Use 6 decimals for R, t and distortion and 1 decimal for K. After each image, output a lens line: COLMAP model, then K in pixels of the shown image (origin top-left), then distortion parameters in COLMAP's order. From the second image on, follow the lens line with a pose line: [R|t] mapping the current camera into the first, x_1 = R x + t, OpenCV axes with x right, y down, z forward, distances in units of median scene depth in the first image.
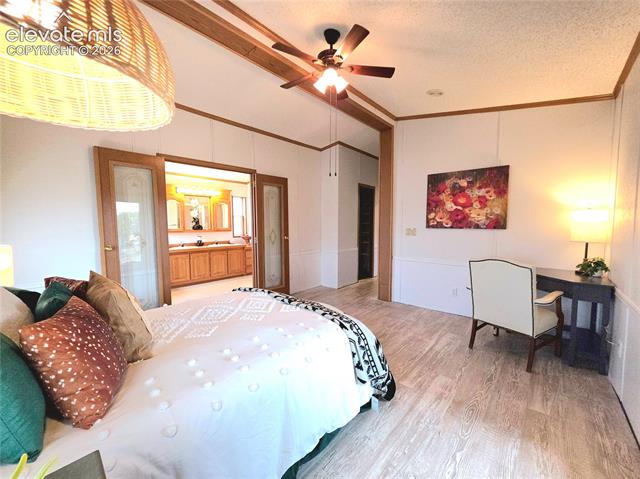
lens RADIAL K [[259.4, 0, 319.0], [0, 259.4, 241.1], [0, 0, 1]] dist [0.001339, 0.000576]
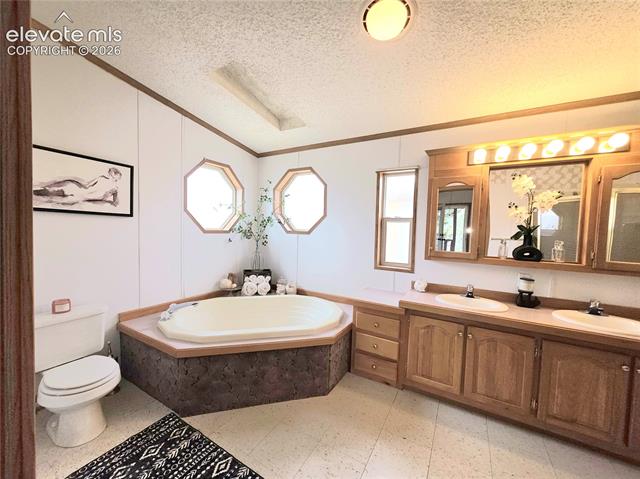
lens RADIAL K [[259.4, 0, 317.2], [0, 259.4, 240.6], [0, 0, 1]] dist [0.001339, 0.000576]
pose [[0.177884, 0.063211, -0.982019, -0.409909], [-0.101130, 0.993825, 0.045652, -0.139074], [0.978841, 0.091191, 0.183178, 1.573914]]
